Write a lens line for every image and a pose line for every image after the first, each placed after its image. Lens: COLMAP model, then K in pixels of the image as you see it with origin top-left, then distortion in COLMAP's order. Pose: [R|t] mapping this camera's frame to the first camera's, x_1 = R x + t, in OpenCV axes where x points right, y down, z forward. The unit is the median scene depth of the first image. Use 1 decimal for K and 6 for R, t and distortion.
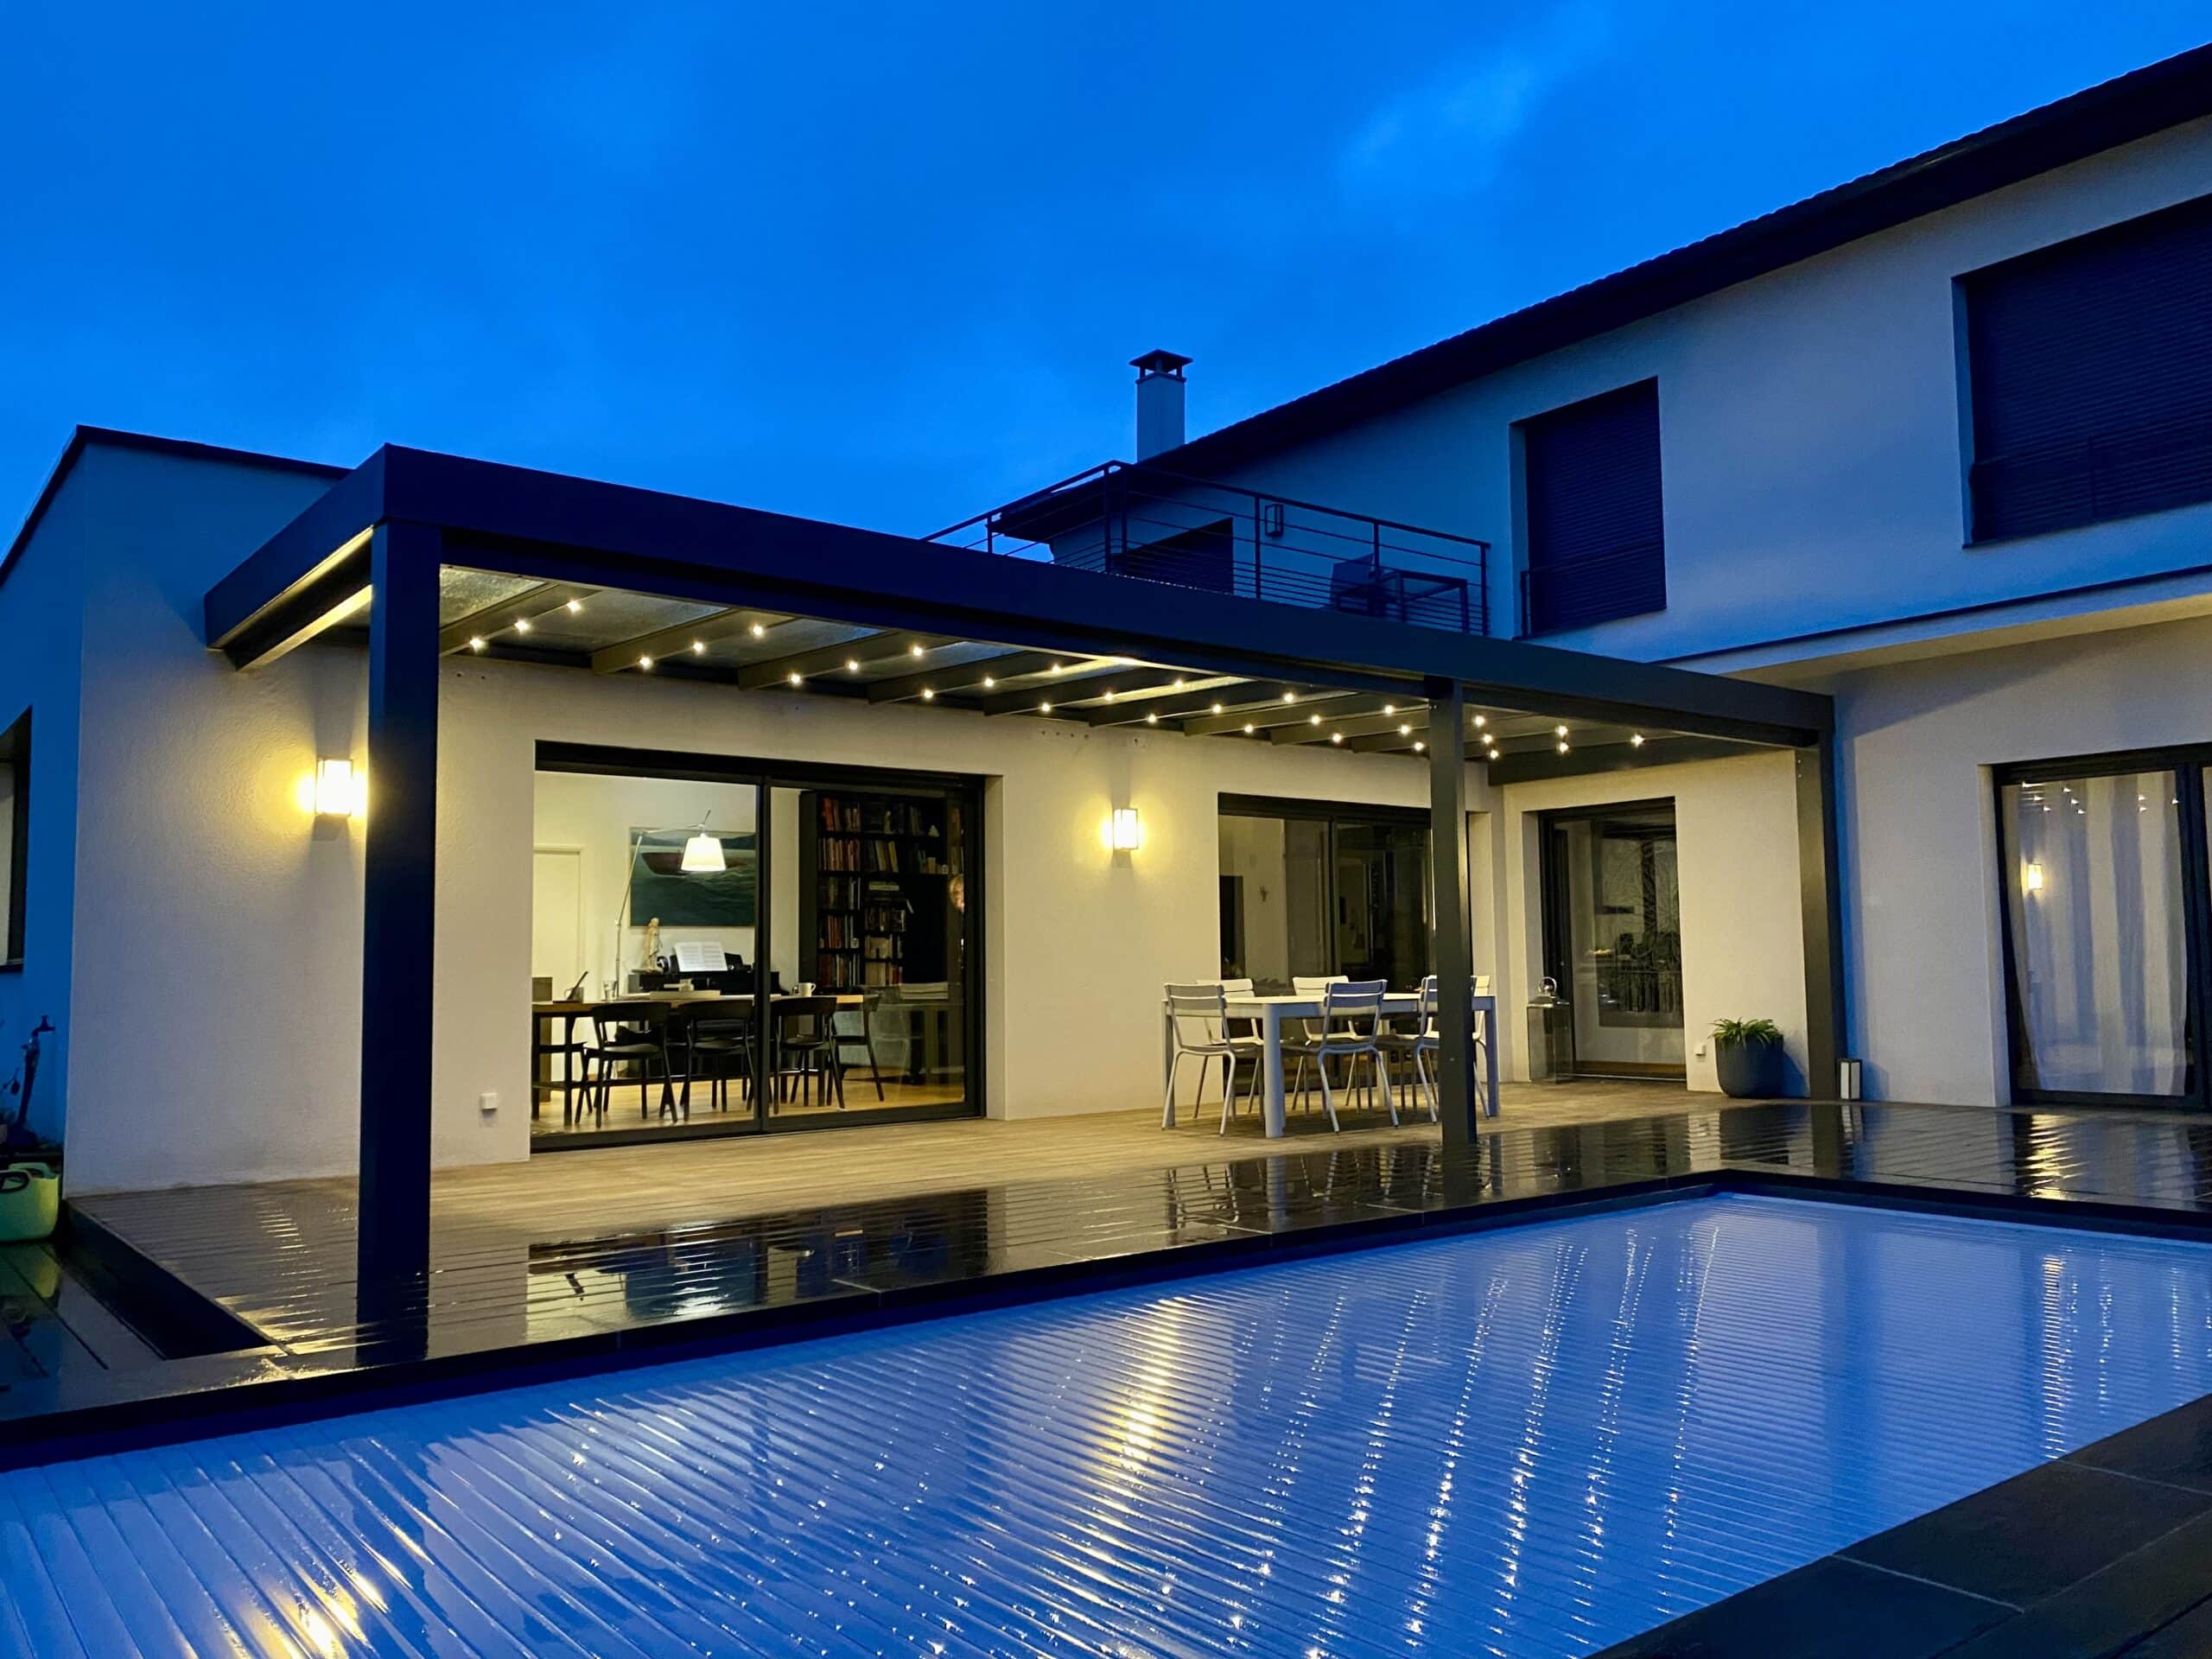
lens RADIAL K [[1671.8, 0, 1106.0], [0, 1671.8, 829.5], [0, 0, 1]] dist [0.019711, -0.011994]
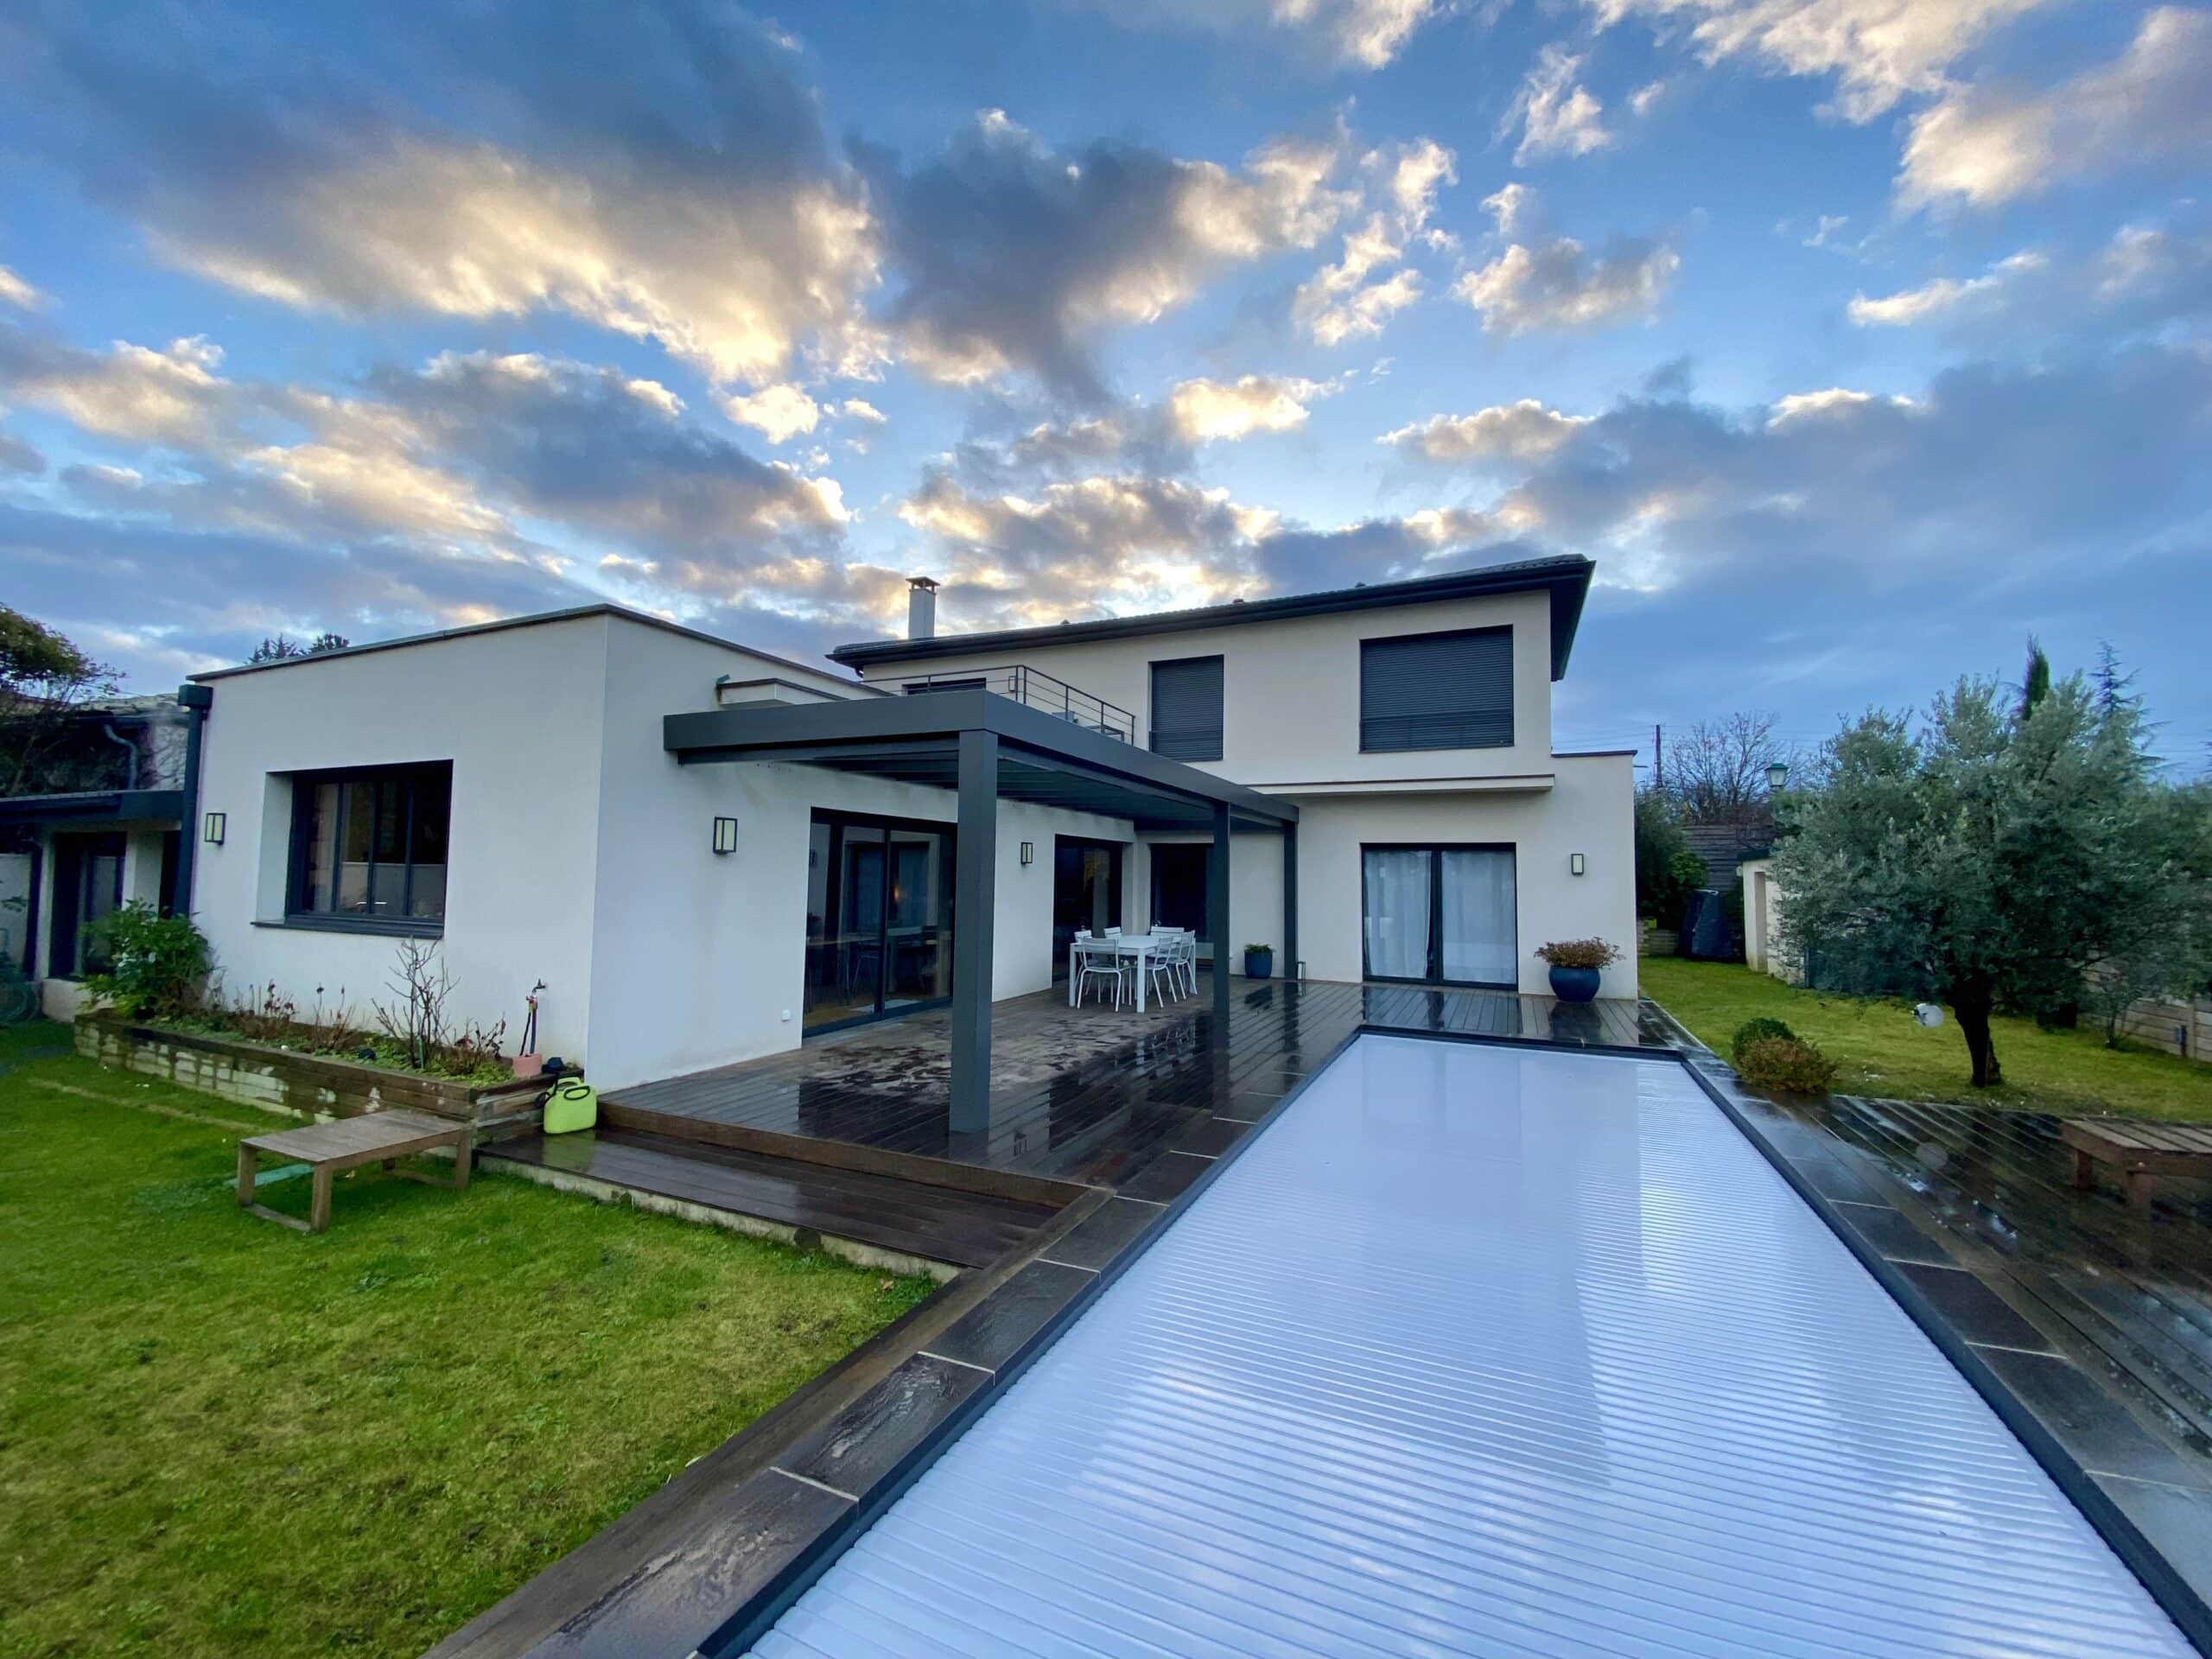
lens RADIAL K [[886.5, 0, 1101.5], [0, 886.5, 821.8], [0, 0, 1]] dist [0.008283, -0.015382]
pose [[0.891017, 0.051516, 0.451037, -0.321184], [-0.063282, 0.997935, 0.011032, -0.047578], [-0.449537, -0.038373, 0.892437, 0.010400]]
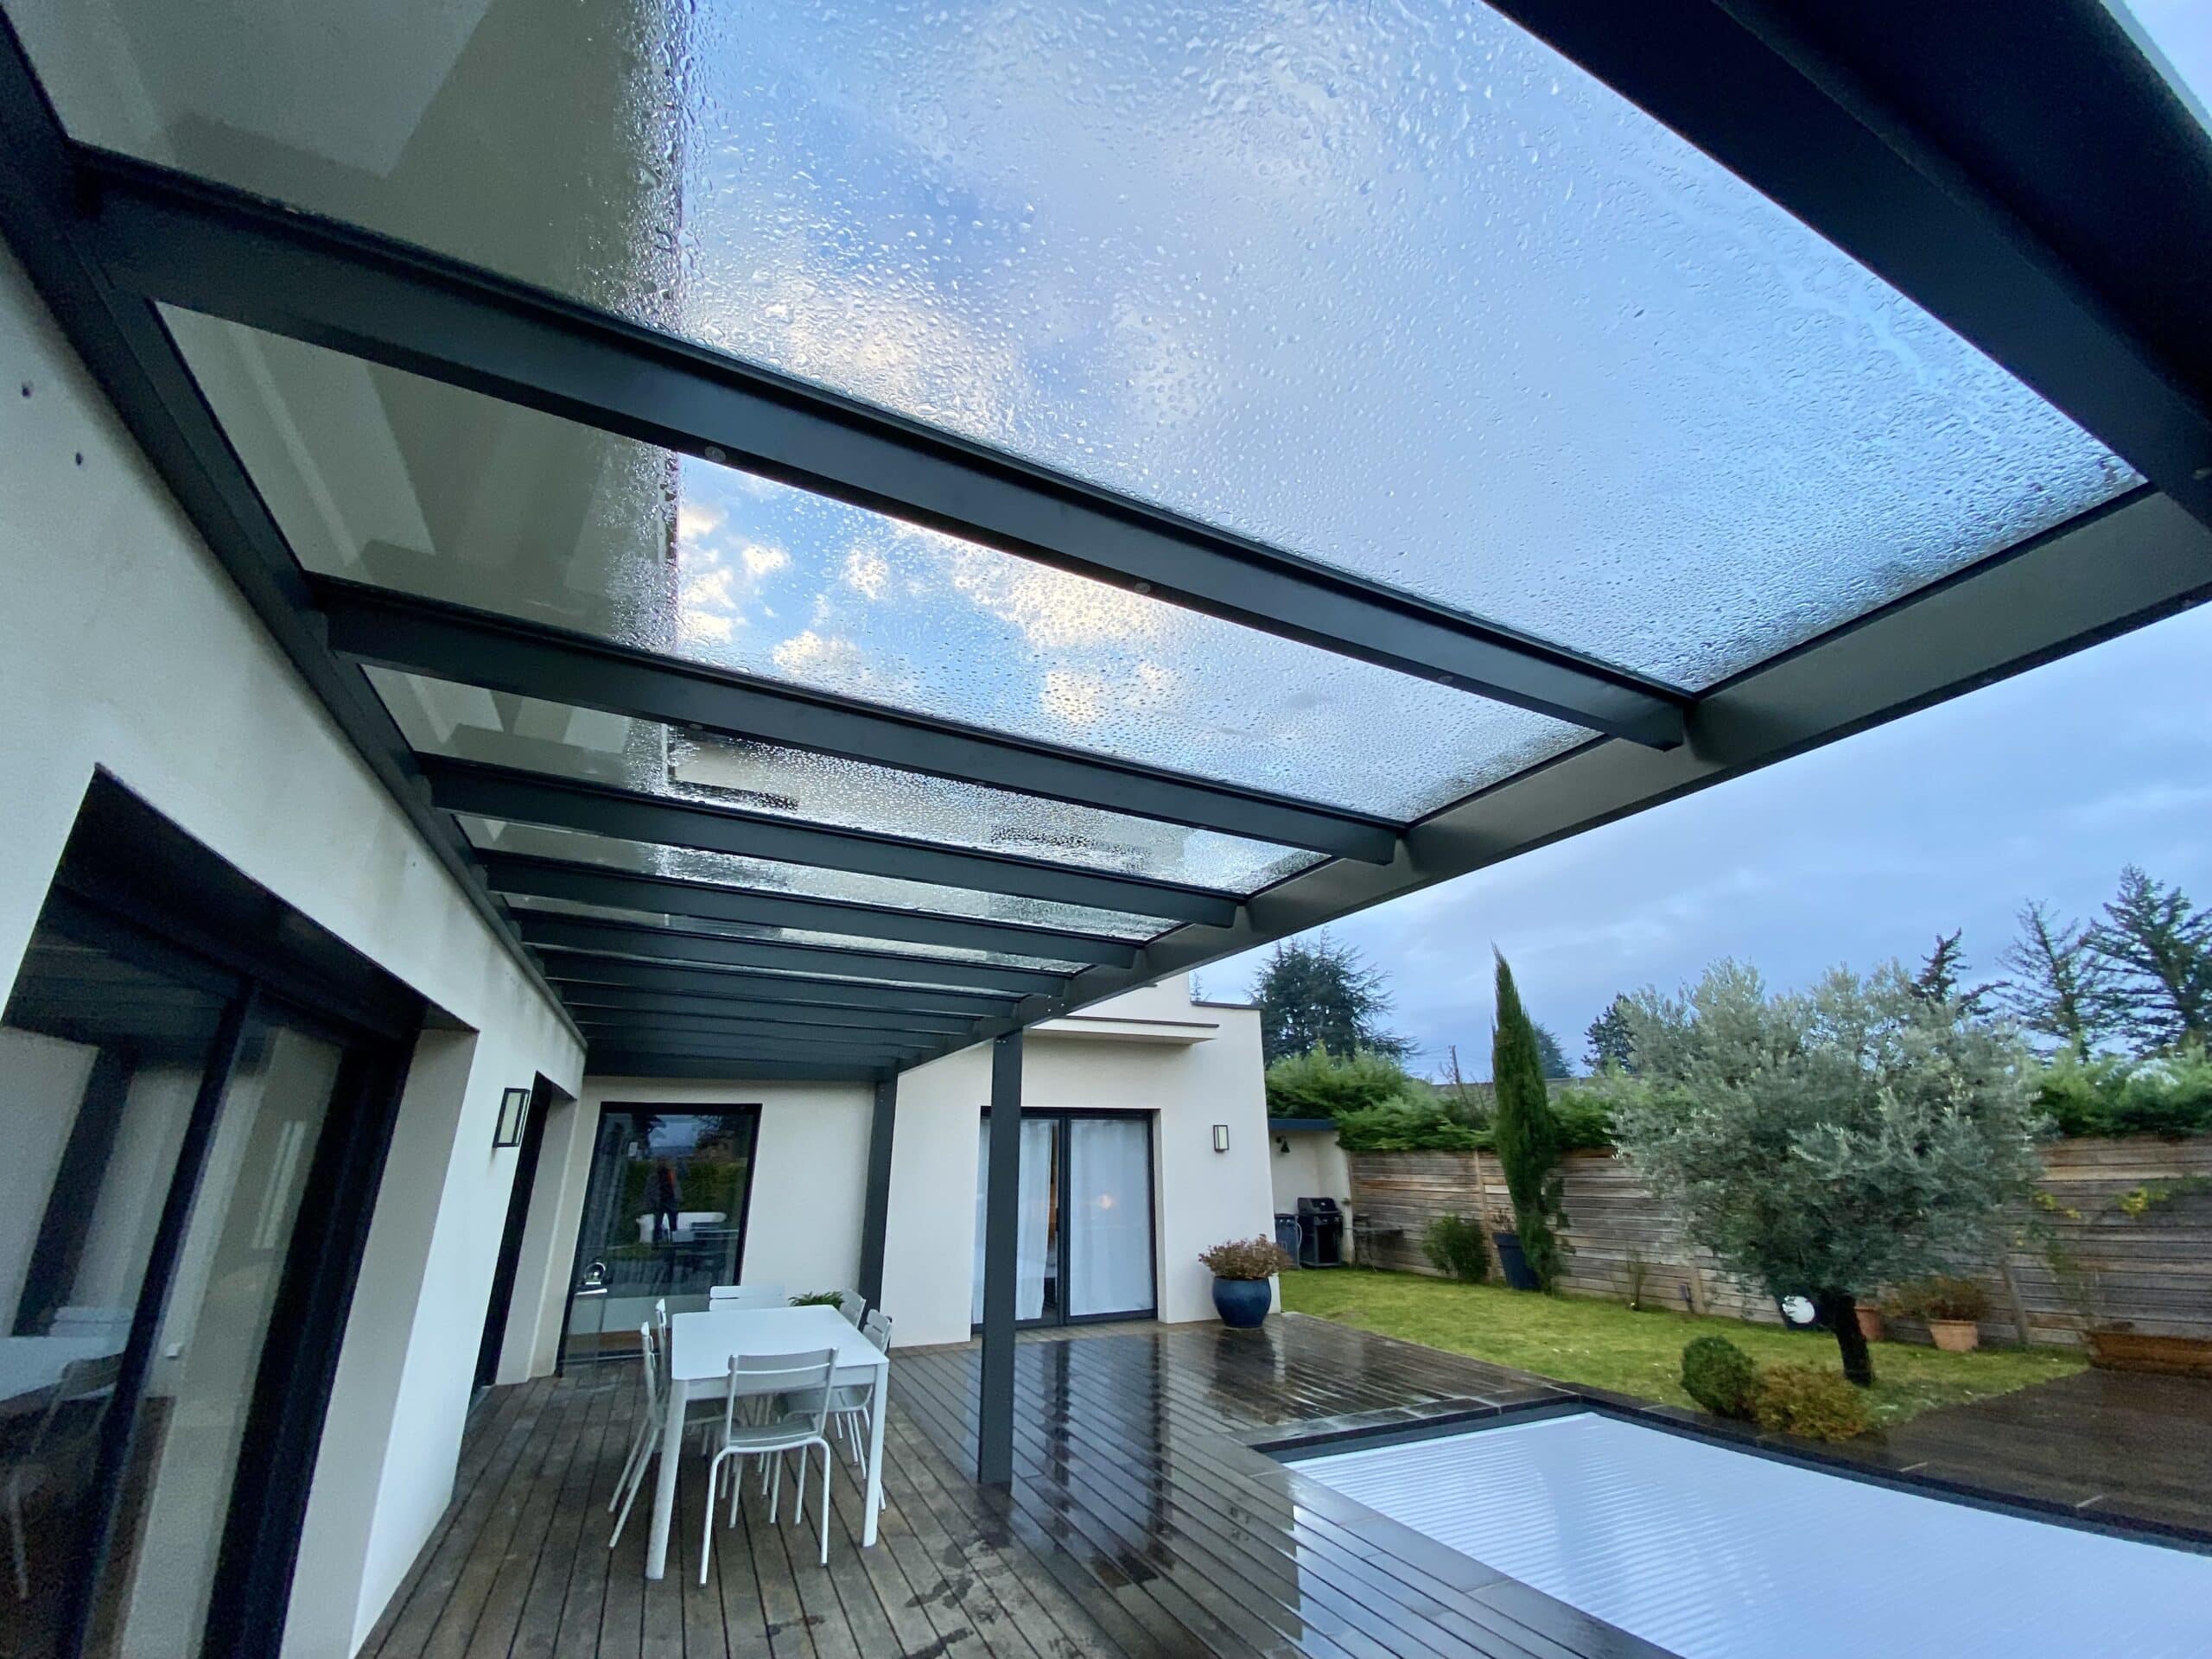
lens RADIAL K [[886.5, 0, 1101.5], [0, 886.5, 821.8], [0, 0, 1]] dist [0.008283, -0.015382]
pose [[0.232871, 0.342909, 0.910046, -0.282029], [-0.083536, 0.939368, -0.332581, -0.016972], [-0.968913, 0.001426, 0.247397, 0.521223]]
